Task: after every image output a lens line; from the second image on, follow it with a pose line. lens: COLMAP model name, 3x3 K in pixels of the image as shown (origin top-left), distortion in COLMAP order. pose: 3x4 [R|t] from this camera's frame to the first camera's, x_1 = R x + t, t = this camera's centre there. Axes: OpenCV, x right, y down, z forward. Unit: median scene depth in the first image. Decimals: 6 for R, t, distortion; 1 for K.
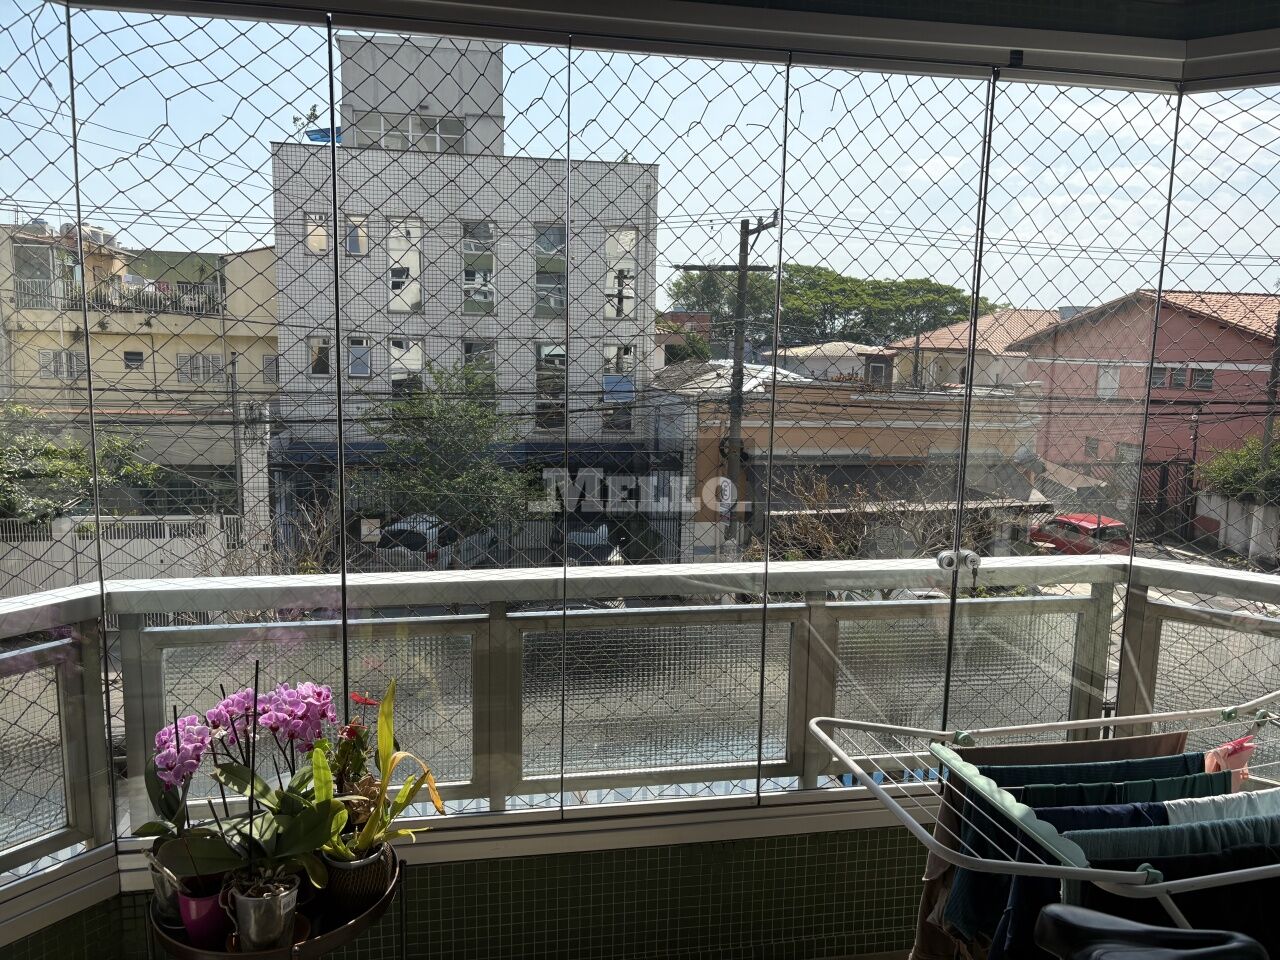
lens RADIAL K [[976.8, 0, 645.9], [0, 976.8, 485.8], [0, 0, 1]] dist [0.057919, -0.059804]
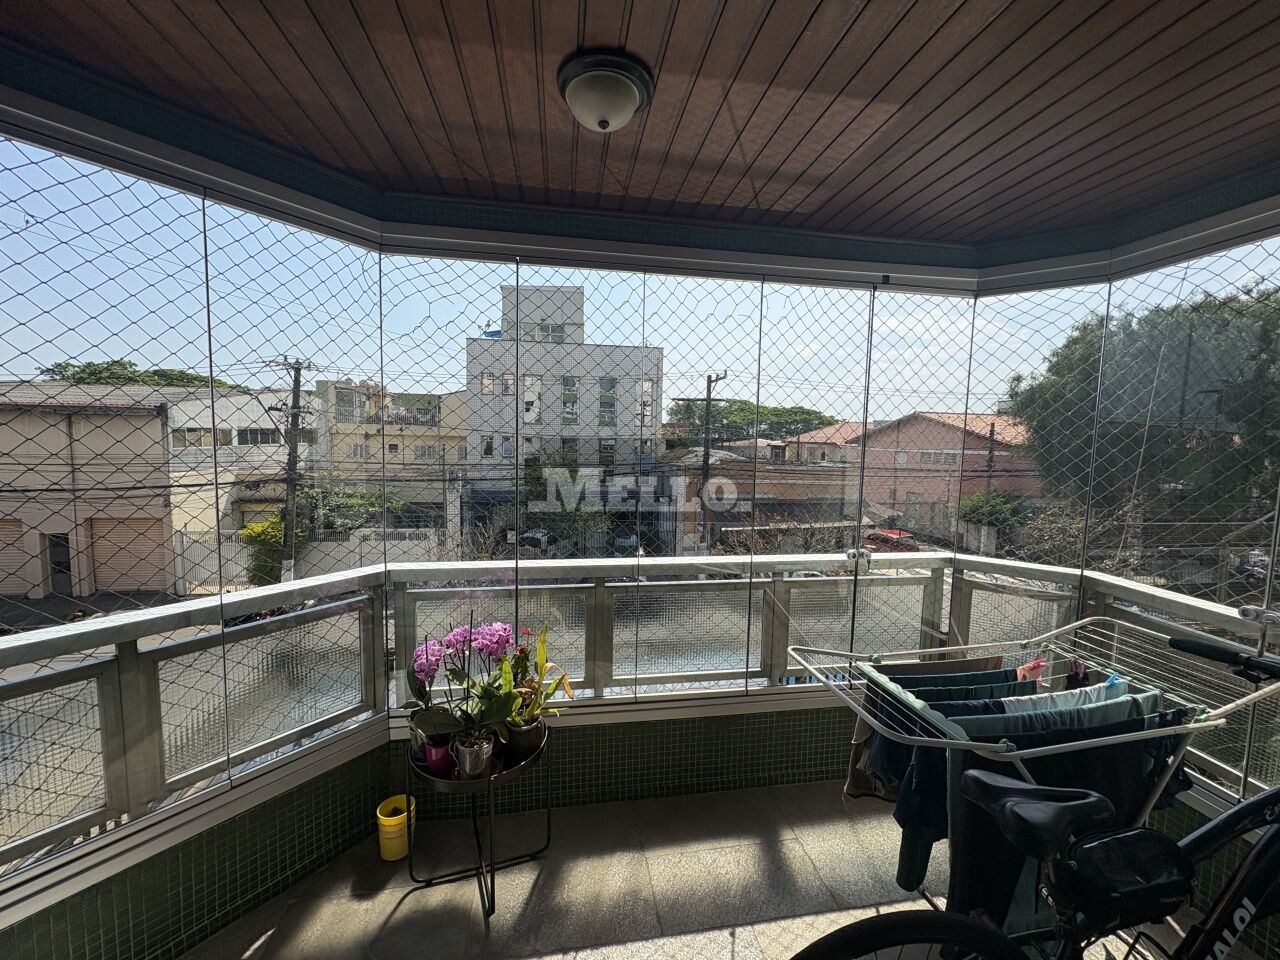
lens RADIAL K [[515.4, 0, 639.0], [0, 515.4, 480.9], [0, 0, 1]] dist [0.003296, 0.000210]
pose [[0.999551, 0.001522, -0.029912, -0.049557], [-0.003459, 0.997892, -0.064807, 0.004212], [0.029750, 0.064881, 0.997449, 0.052574]]
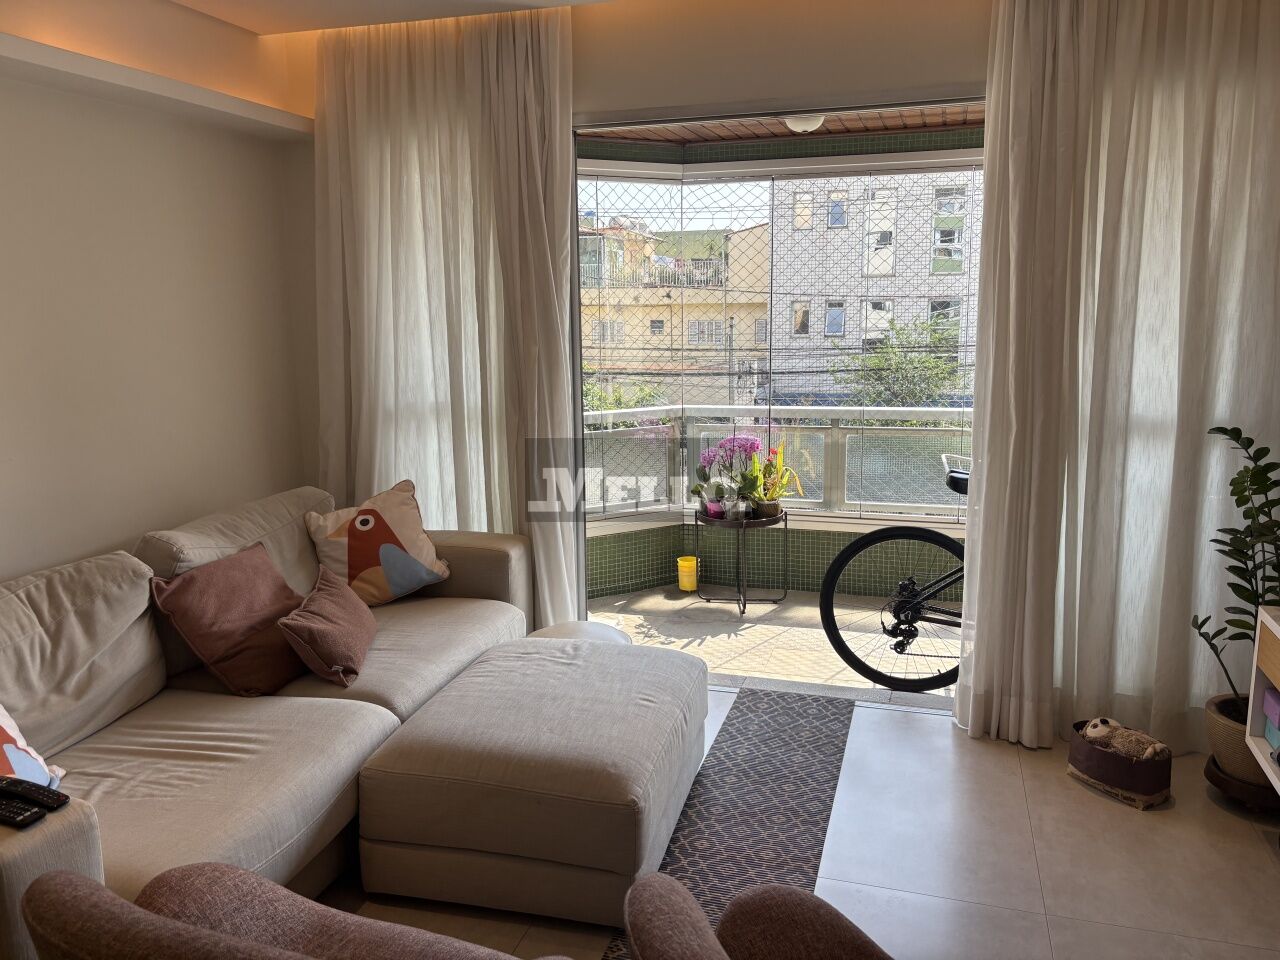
lens RADIAL K [[976.8, 0, 636.2], [0, 976.8, 475.3], [0, 0, 1]] dist [0.057919, -0.059804]
pose [[0.882158, 0.049795, -0.468314, 0.480759], [-0.036573, 0.998635, 0.037290, 0.170182], [0.469532, -0.015768, 0.882775, -1.146943]]
